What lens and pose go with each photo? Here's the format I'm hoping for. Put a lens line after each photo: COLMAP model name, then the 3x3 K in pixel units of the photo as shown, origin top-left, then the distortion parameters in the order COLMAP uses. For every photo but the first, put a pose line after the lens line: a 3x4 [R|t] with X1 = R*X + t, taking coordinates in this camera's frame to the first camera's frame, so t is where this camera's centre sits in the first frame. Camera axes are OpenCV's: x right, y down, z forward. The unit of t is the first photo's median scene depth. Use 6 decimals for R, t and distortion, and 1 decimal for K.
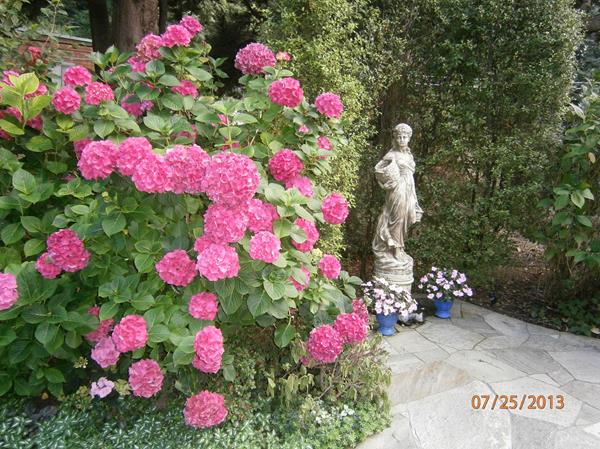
lens RADIAL K [[471.9, 0, 300.5], [0, 471.9, 223.7], [0, 0, 1]] dist [-0.063990, 0.023045]
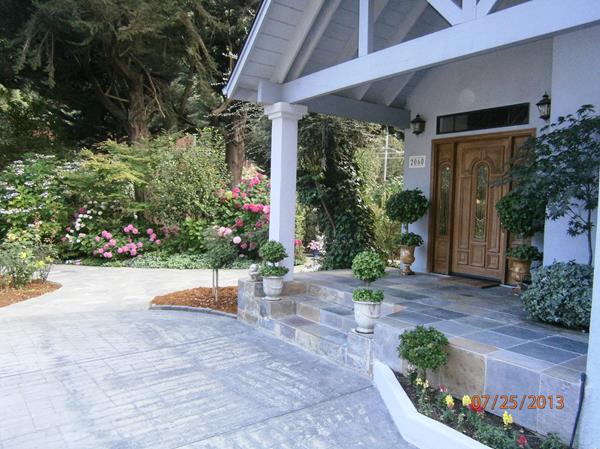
lens RADIAL K [[471.9, 0, 299.9], [0, 471.9, 224.8], [0, 0, 1]] dist [-0.063990, 0.023045]
pose [[0.993010, -0.009475, -0.117647, 0.737639], [-0.007940, 0.989151, -0.146685, 0.748092], [0.117760, 0.146594, 0.982162, -3.688228]]
